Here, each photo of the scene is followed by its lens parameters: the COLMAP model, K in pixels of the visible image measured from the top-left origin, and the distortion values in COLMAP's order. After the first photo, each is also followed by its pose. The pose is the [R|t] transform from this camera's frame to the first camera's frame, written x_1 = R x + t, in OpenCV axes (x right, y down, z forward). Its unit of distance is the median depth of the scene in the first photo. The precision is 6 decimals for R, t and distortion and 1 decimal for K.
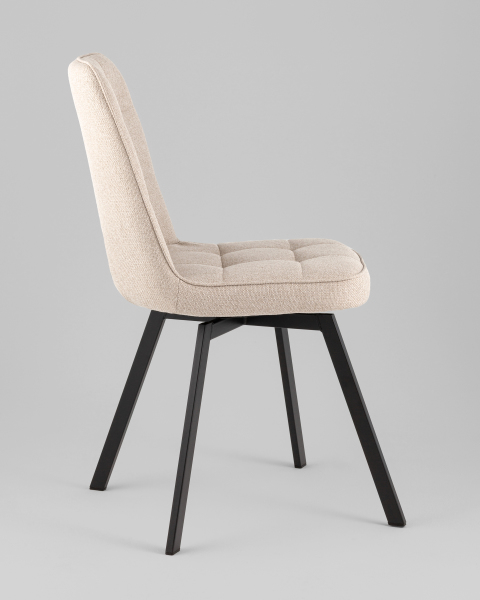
lens RADIAL K [[2903.4, 0, 240.0], [0, 2903.4, 300.0], [0, 0, 1]] dist [-0.164918, 6.817160]
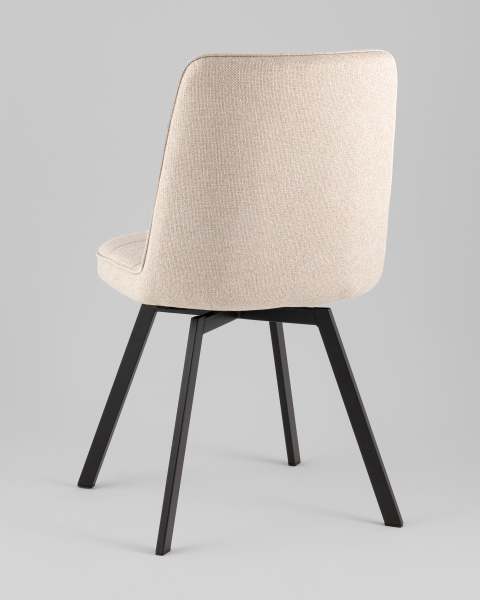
lens RADIAL K [[2513.6, 0, 240.0], [0, 2513.6, 300.0], [0, 0, 1]] dist [-0.079743, -0.547542]
pose [[0.999978, 0.006228, 0.002110, 0.000338], [-0.006263, 0.999839, 0.016836, -0.011880], [-0.002005, -0.016849, 0.999856, 0.159685]]
